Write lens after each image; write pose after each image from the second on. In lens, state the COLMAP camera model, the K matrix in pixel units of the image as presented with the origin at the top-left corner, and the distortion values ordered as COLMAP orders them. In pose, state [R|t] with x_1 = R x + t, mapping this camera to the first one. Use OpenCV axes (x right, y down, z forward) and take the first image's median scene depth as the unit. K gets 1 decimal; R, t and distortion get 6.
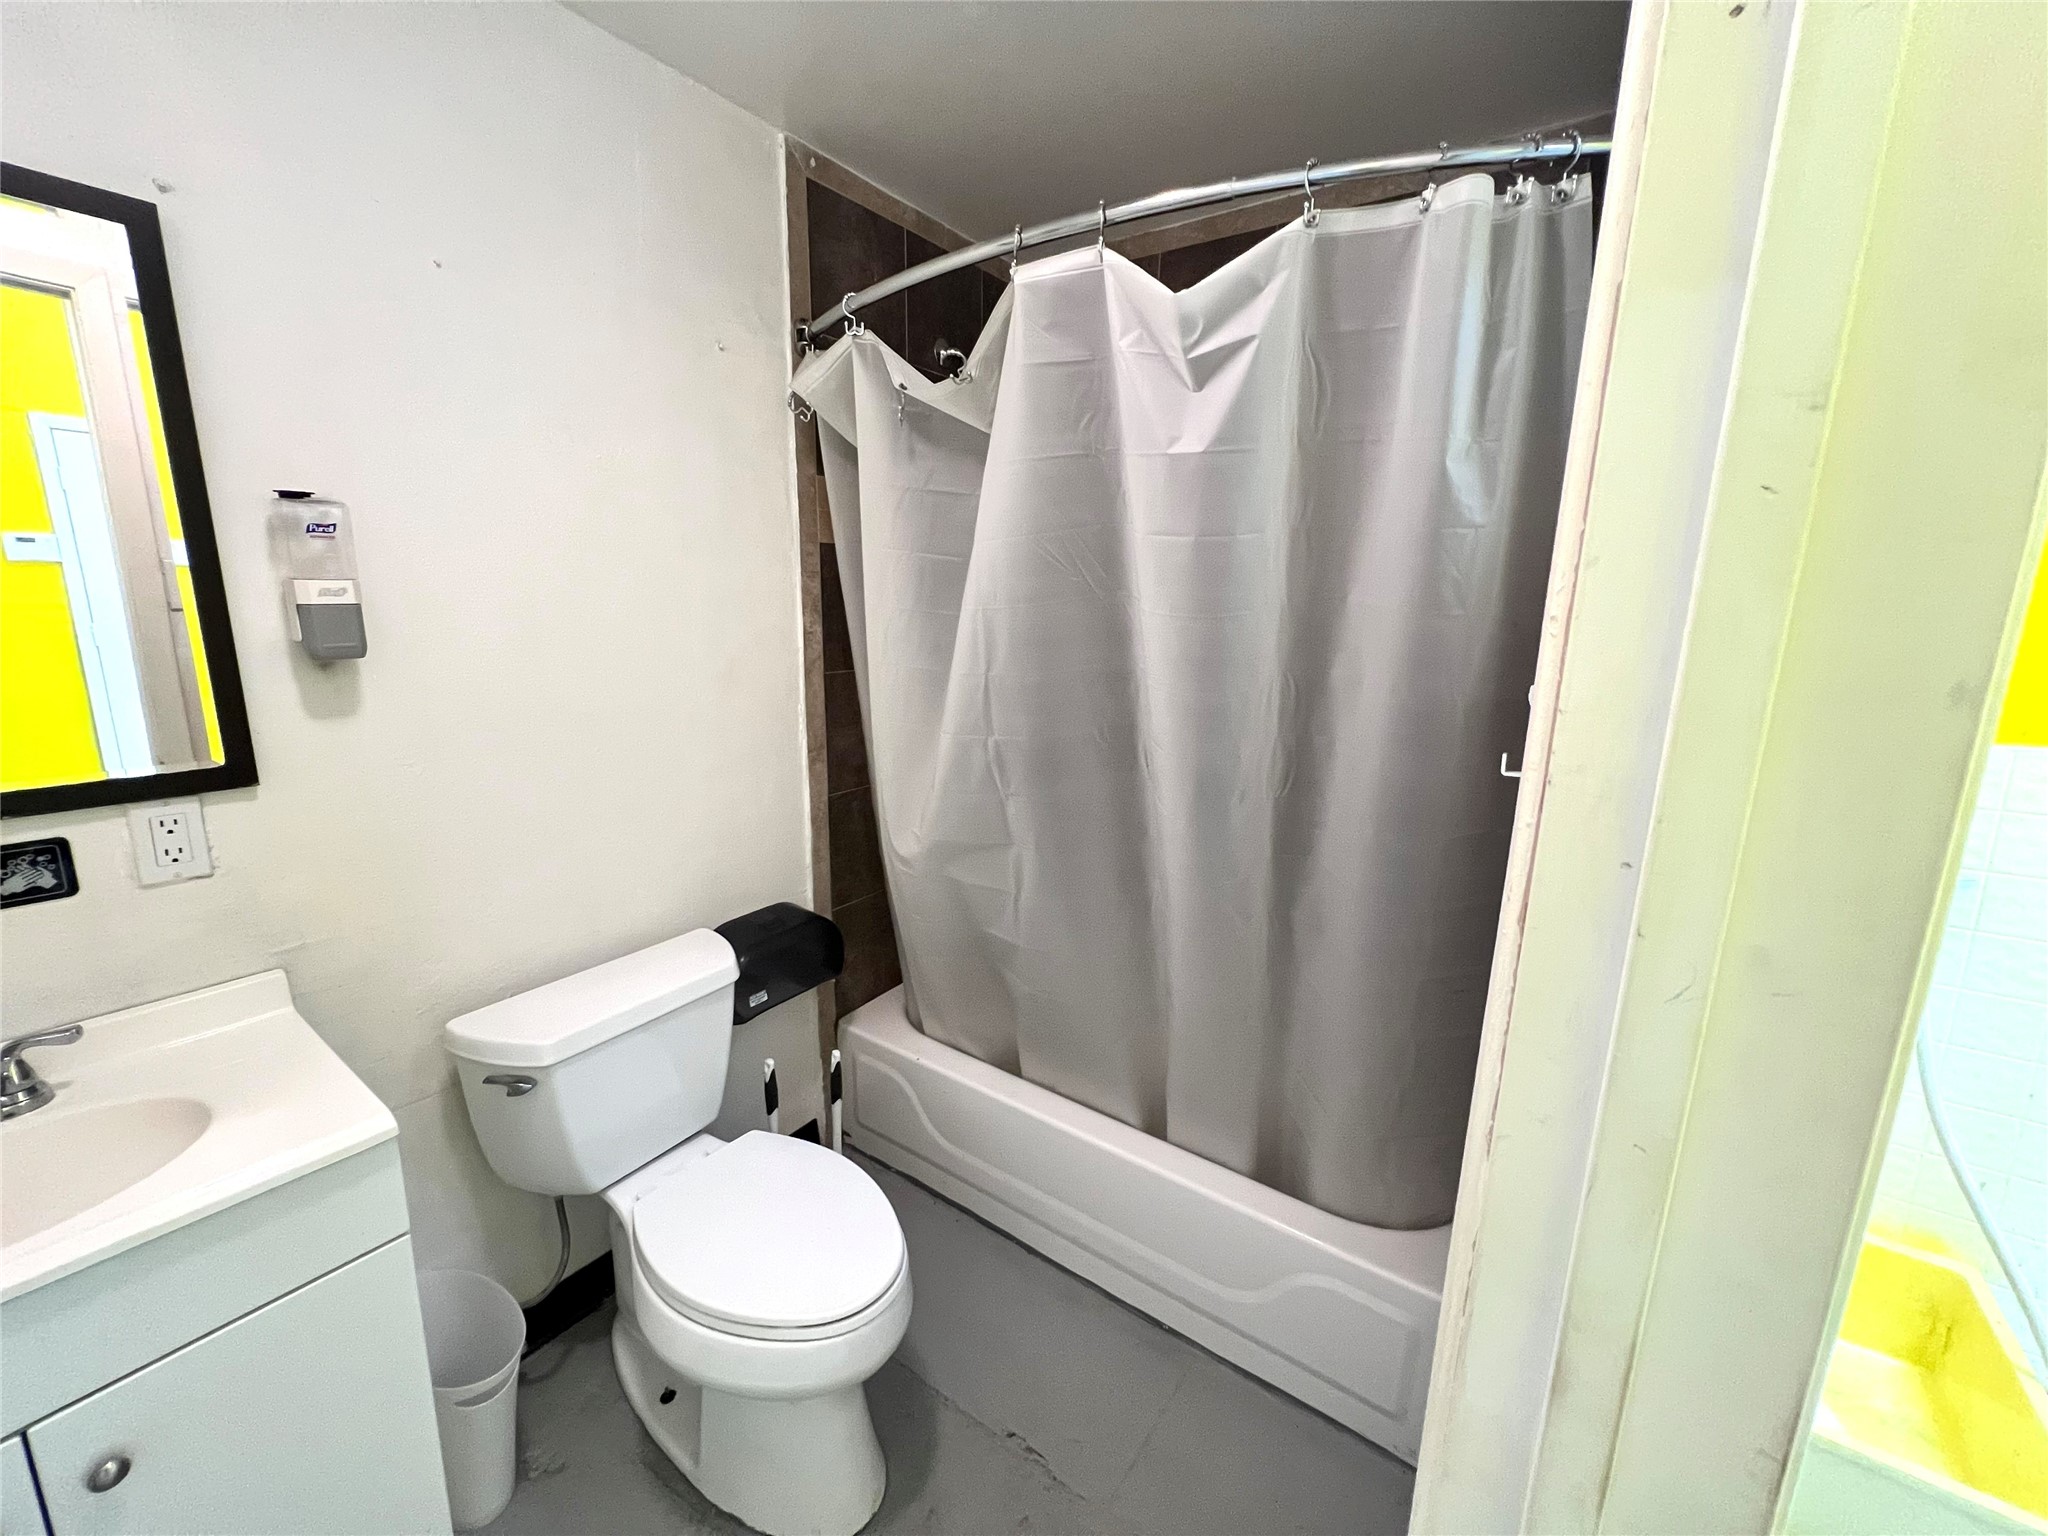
lens RADIAL K [[815.4, 0, 1024.0], [0, 815.4, 768.0], [0, 0, 1]] dist [-0.003342, 0.000214]
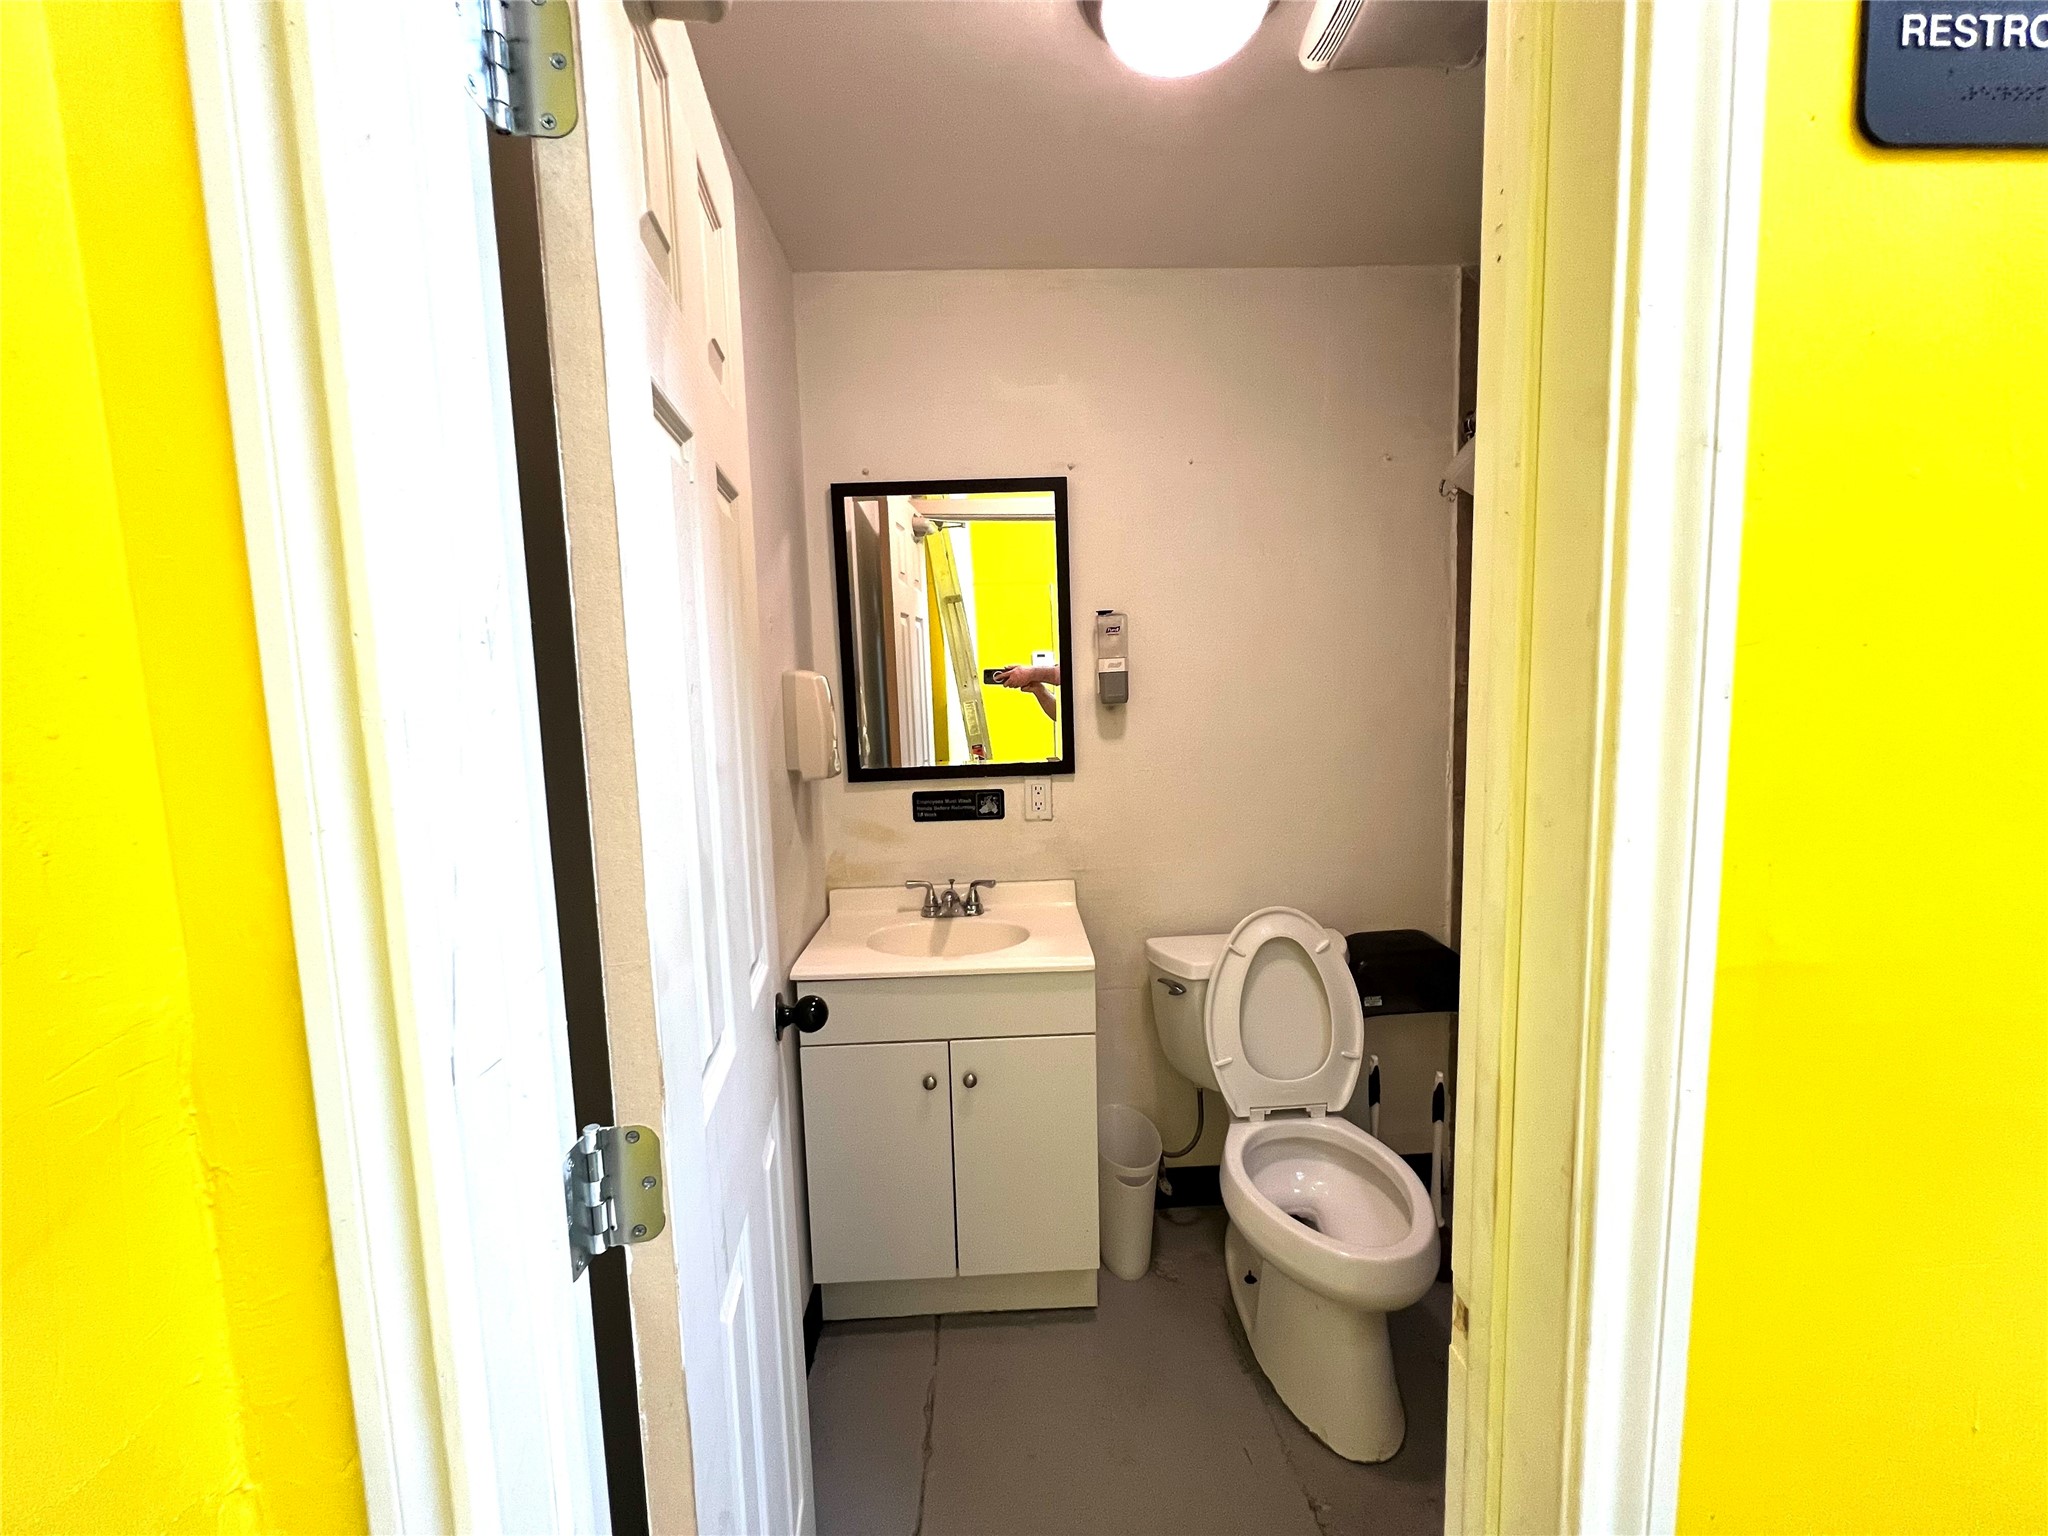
lens RADIAL K [[815.4, 0, 1024.0], [0, 815.4, 768.0], [0, 0, 1]] dist [-0.003342, 0.000214]
pose [[0.612957, 0.042246, -0.788986, 0.412407], [-0.117752, 0.992302, -0.038349, 0.091226], [0.781292, 0.116411, 0.613213, -0.196636]]
